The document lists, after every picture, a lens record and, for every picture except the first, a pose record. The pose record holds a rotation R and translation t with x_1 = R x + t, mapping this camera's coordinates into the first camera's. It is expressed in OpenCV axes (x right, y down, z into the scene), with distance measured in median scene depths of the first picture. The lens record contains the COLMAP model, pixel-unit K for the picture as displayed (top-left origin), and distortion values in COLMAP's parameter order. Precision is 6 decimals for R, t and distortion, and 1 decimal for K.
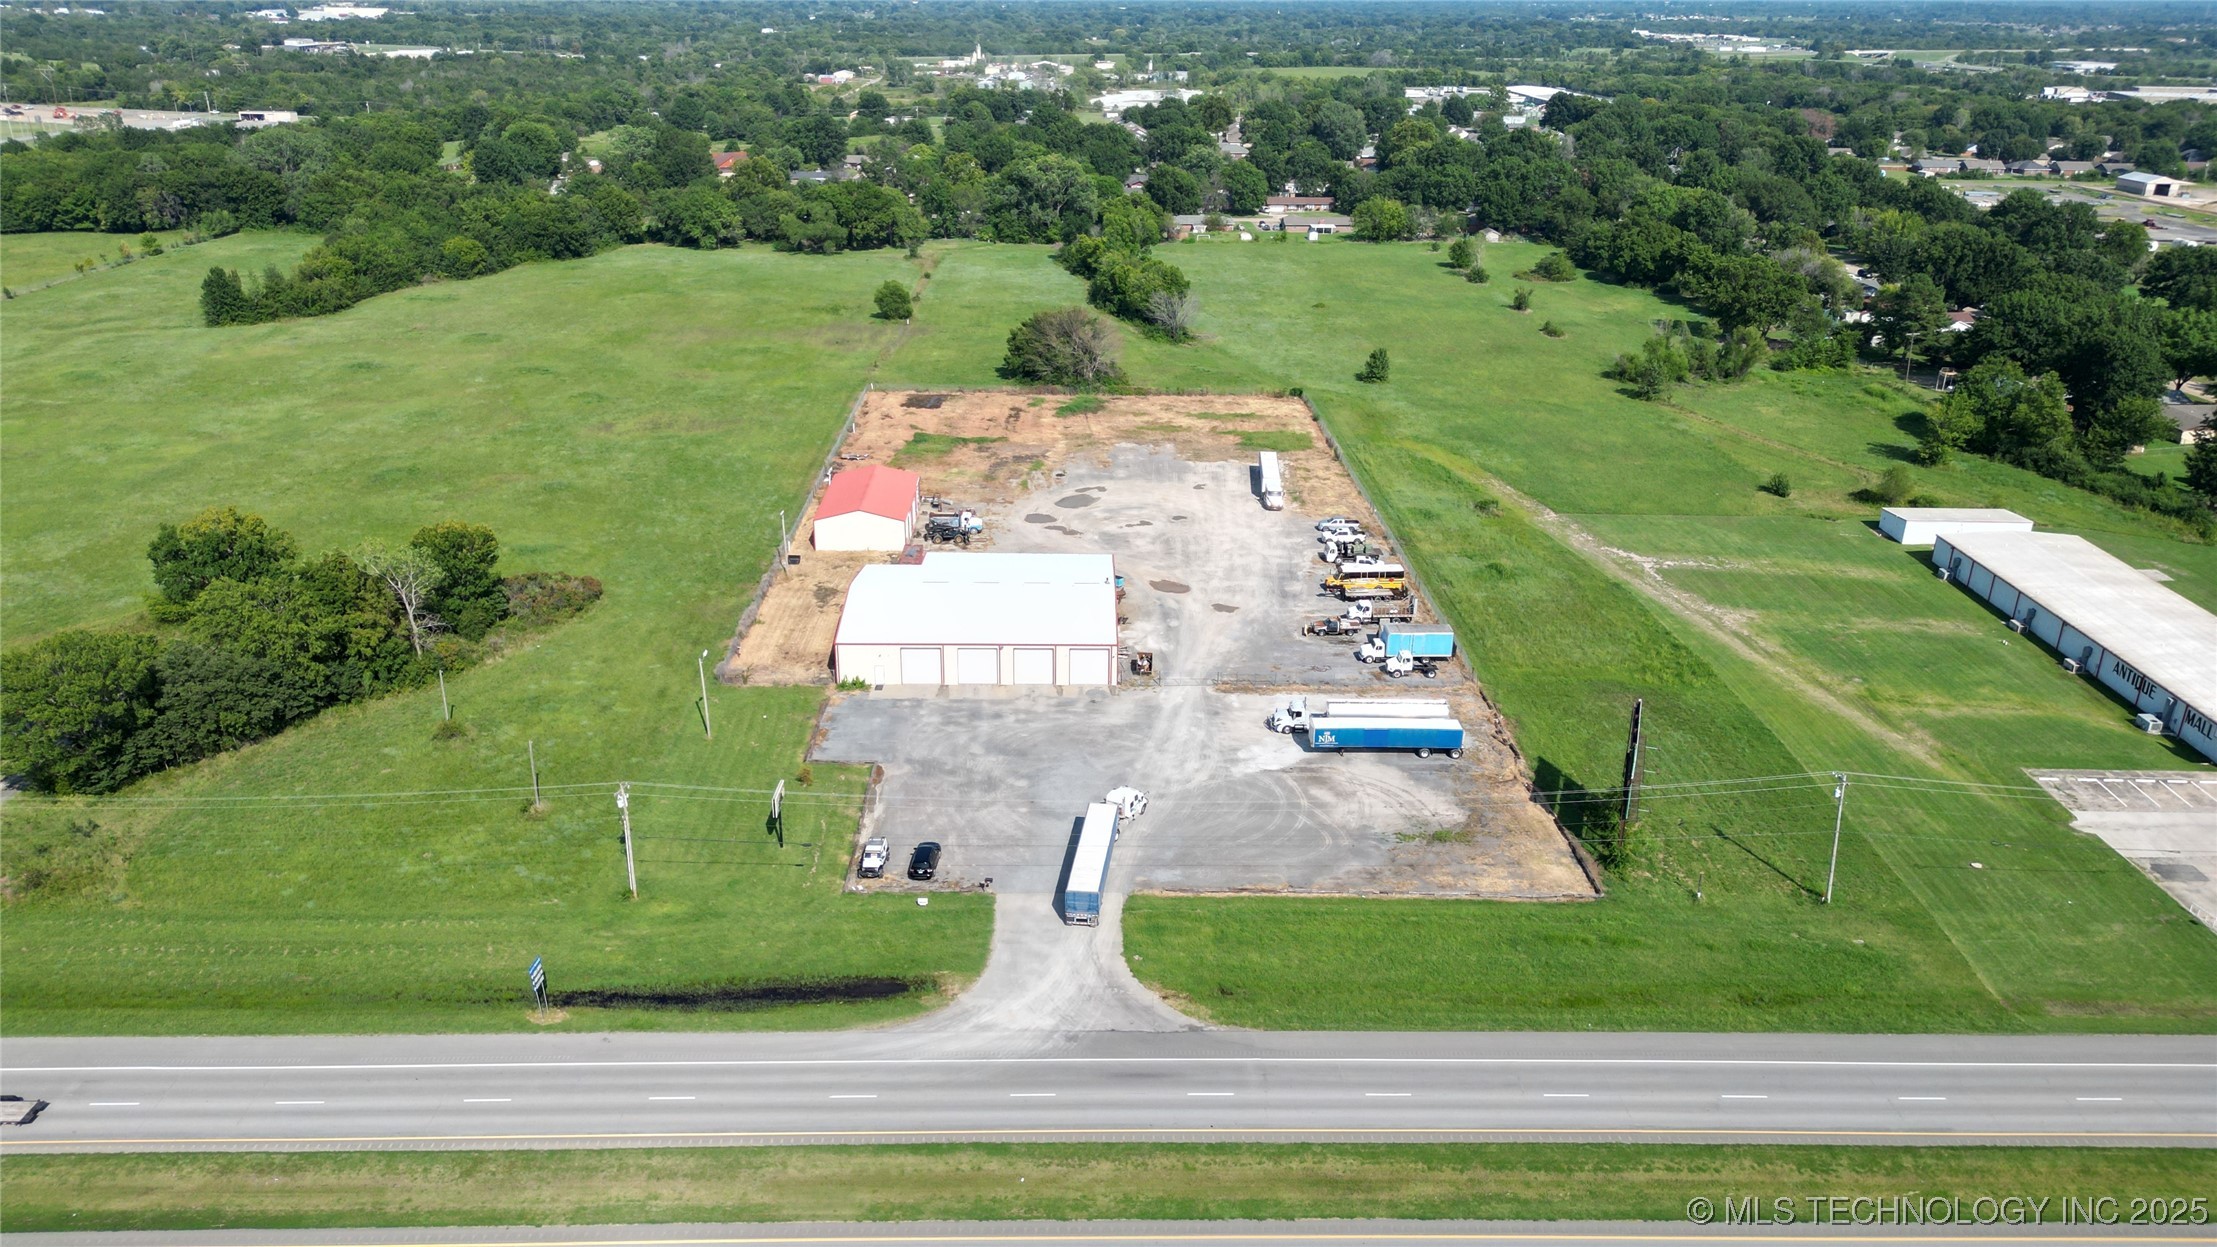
lens RADIAL K [[1550.3, 0, 1119.5], [0, 1550.3, 615.5], [0, 0, 1]] dist [0.084278, -0.087383]
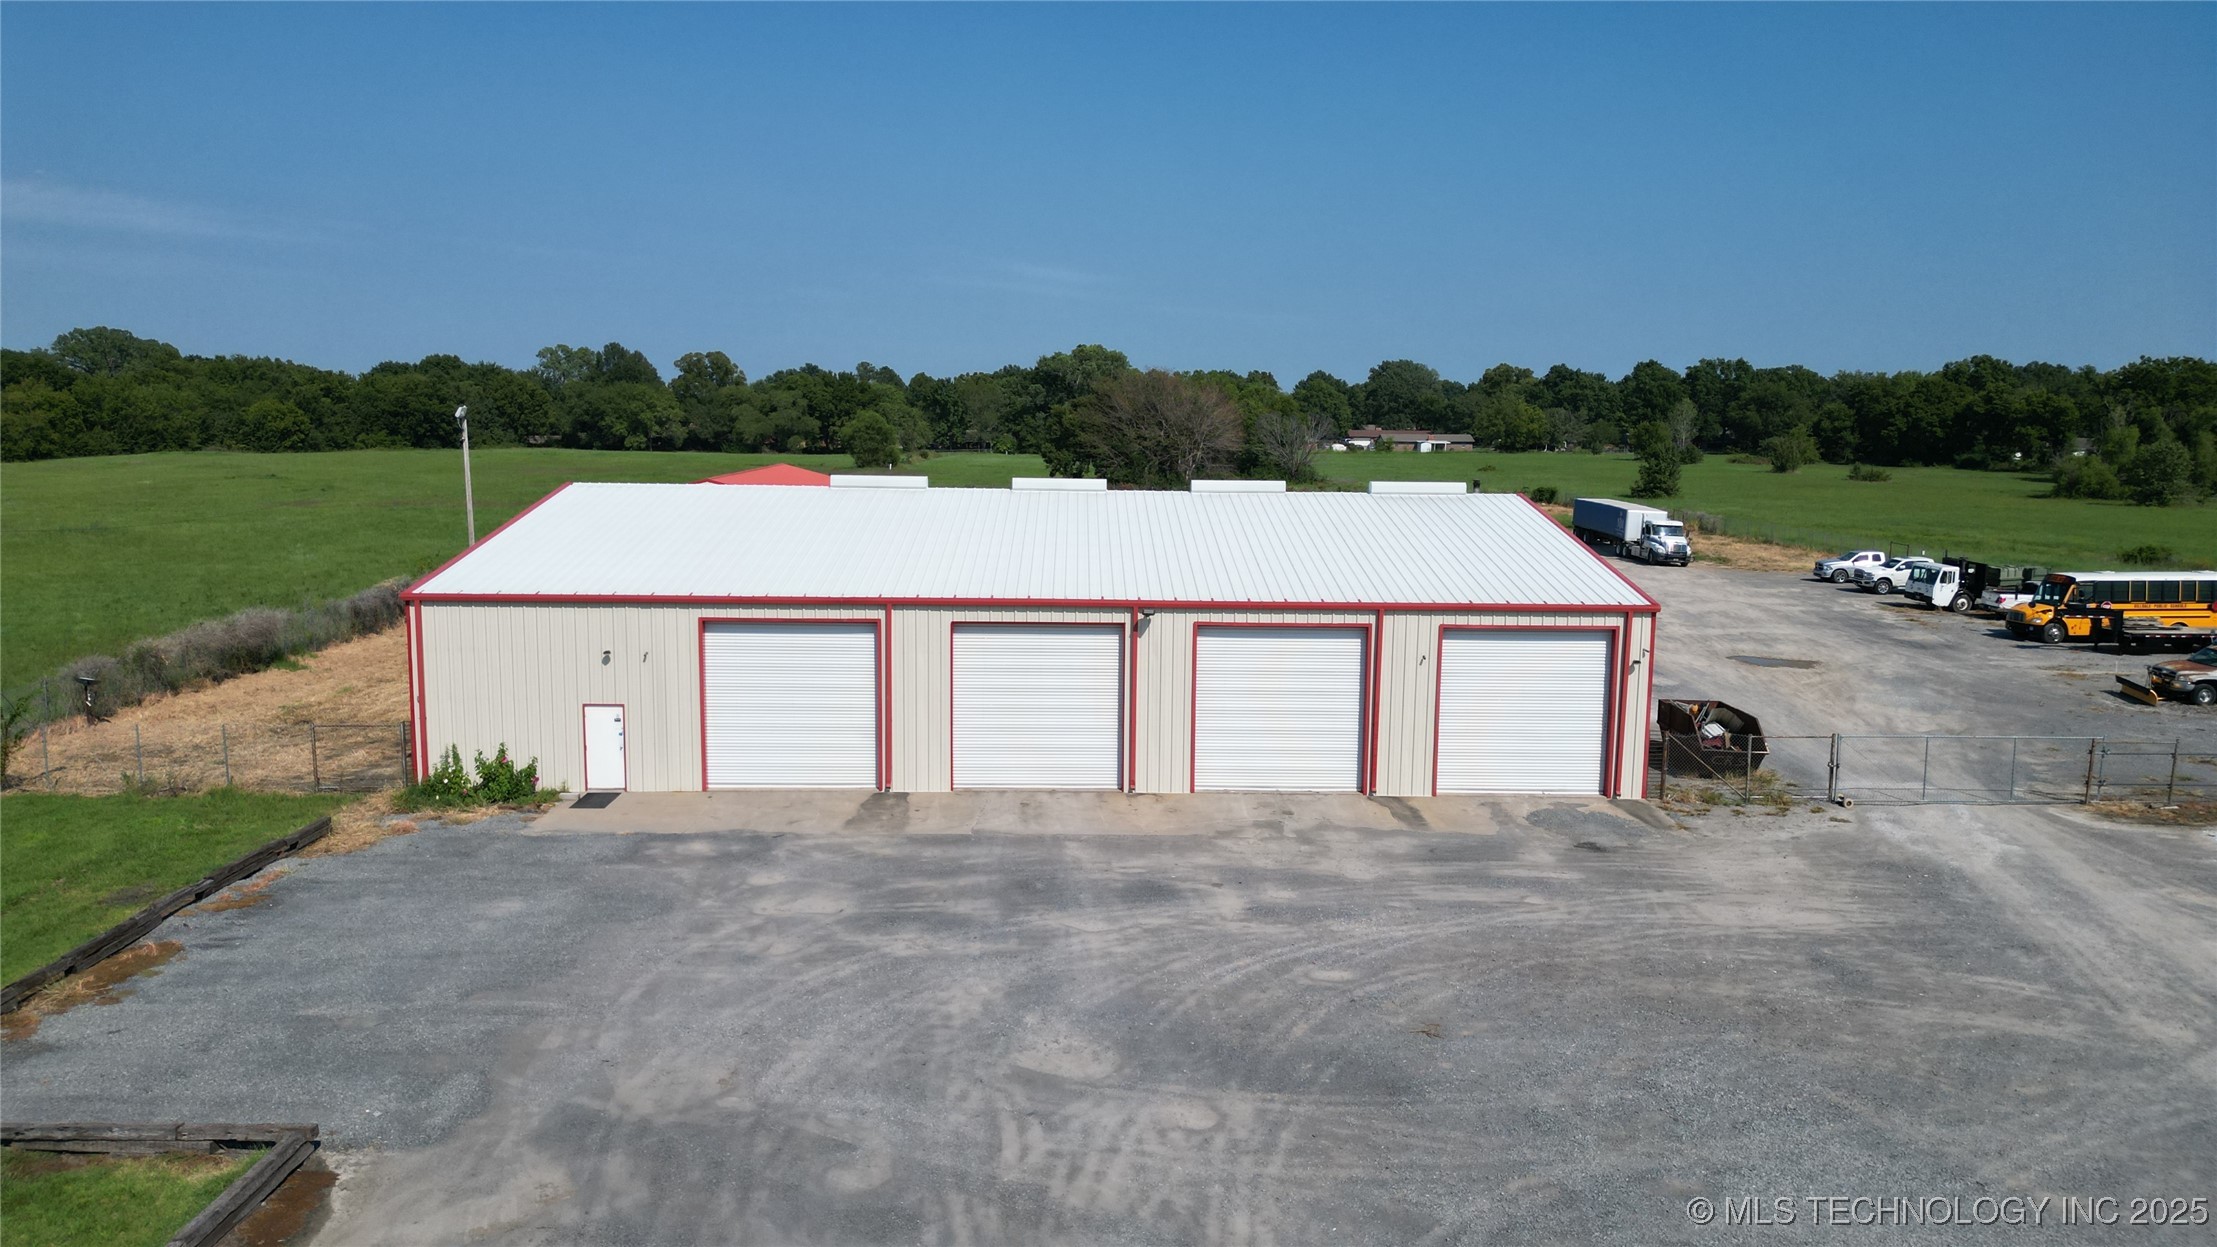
lens RADIAL K [[1550.3, 0, 1119.5], [0, 1550.3, 615.5], [0, 0, 1]] dist [0.084278, -0.087383]
pose [[0.999997, -0.002403, 0.000126, -0.060621], [0.002360, 0.969294, -0.245894, 0.057955], [0.000469, 0.245893, 0.969297, 0.591442]]
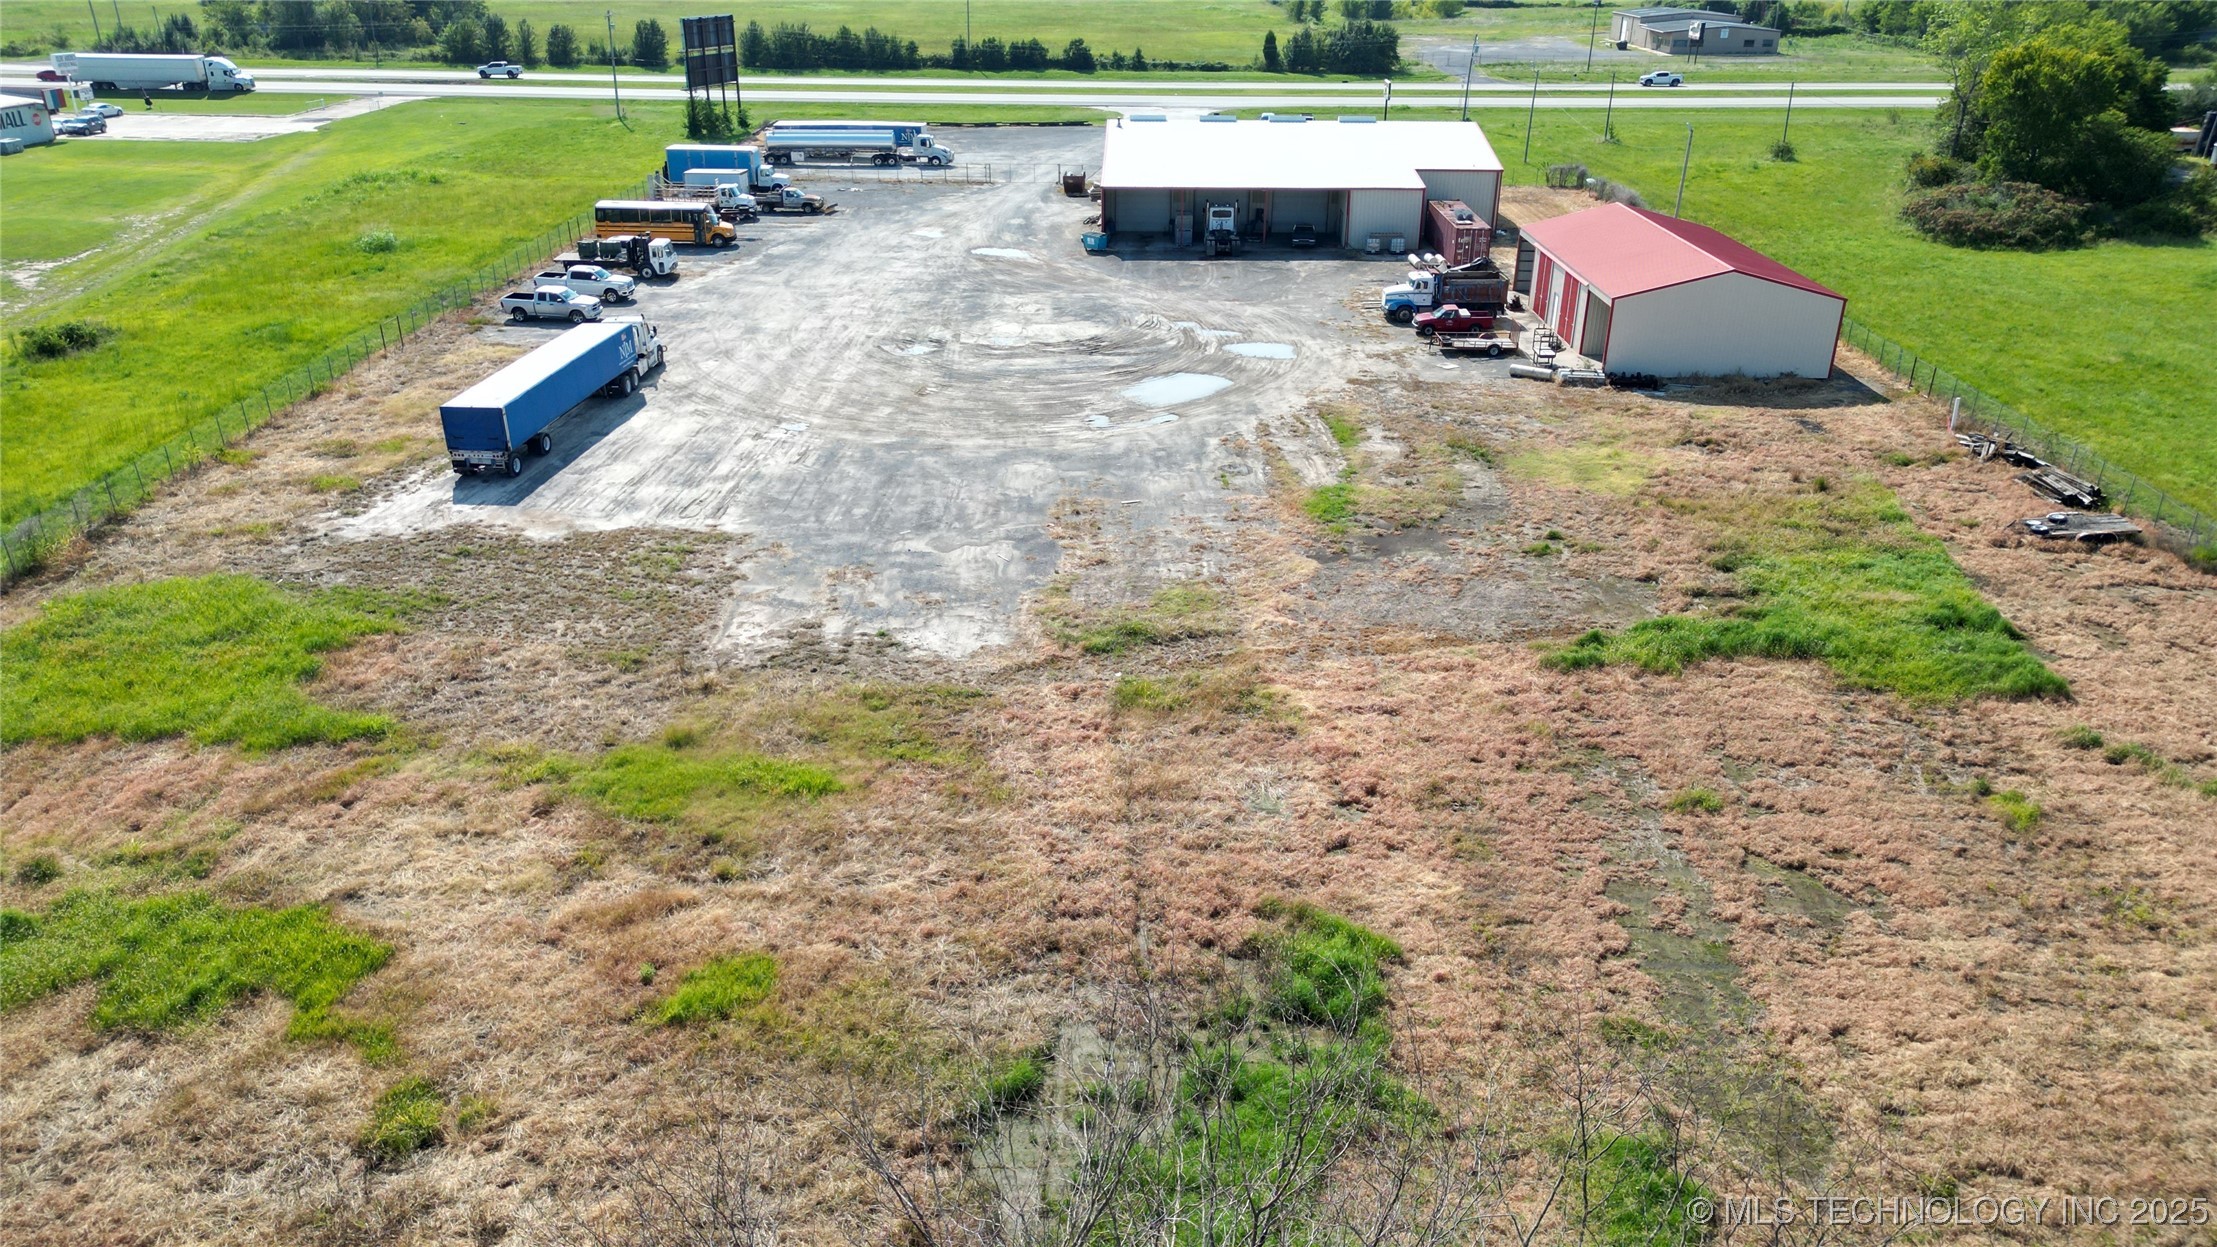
lens RADIAL K [[1555.8, 0, 1119.6], [0, 1555.8, 622.9], [0, 0, 1]] dist [0.054795, -0.045248]
pose [[-0.999204, -0.032882, 0.022580, -0.026470], [-0.006413, 0.691144, 0.722688, -0.310316], [-0.039369, 0.721968, -0.690805, 1.355310]]
